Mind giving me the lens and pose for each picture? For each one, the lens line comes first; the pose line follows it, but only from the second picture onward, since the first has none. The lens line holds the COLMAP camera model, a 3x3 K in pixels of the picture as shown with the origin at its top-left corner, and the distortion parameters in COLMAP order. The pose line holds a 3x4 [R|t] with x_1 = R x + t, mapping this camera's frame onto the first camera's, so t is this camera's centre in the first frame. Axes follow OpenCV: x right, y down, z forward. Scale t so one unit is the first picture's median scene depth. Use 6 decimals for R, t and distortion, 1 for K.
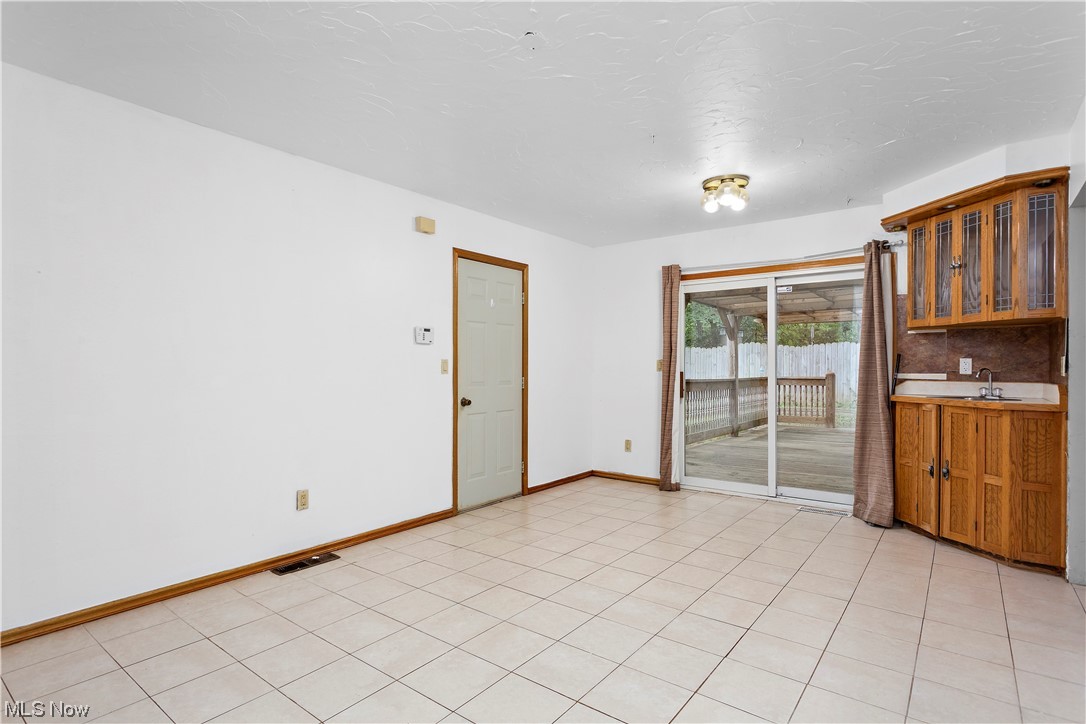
lens RADIAL K [[552.4, 0, 541.5], [0, 552.4, 369.6], [0, 0, 1]] dist [-0.000202, -0.000140]
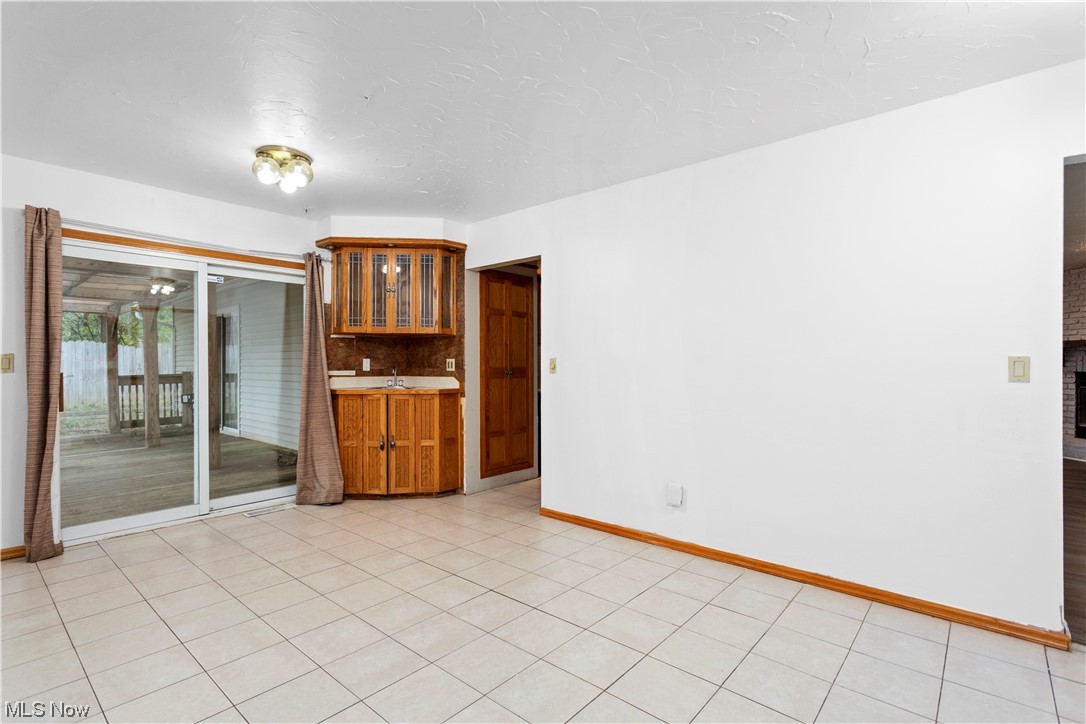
lens RADIAL K [[517.7, 0, 537.4], [0, 517.7, 366.1], [0, 0, 1]] dist [0.001389, 0.000743]
pose [[0.066253, -0.003254, 0.997798, -0.471967], [0.004379, 0.999986, 0.002971, -0.004988], [-0.997793, 0.004172, 0.066266, 0.548298]]
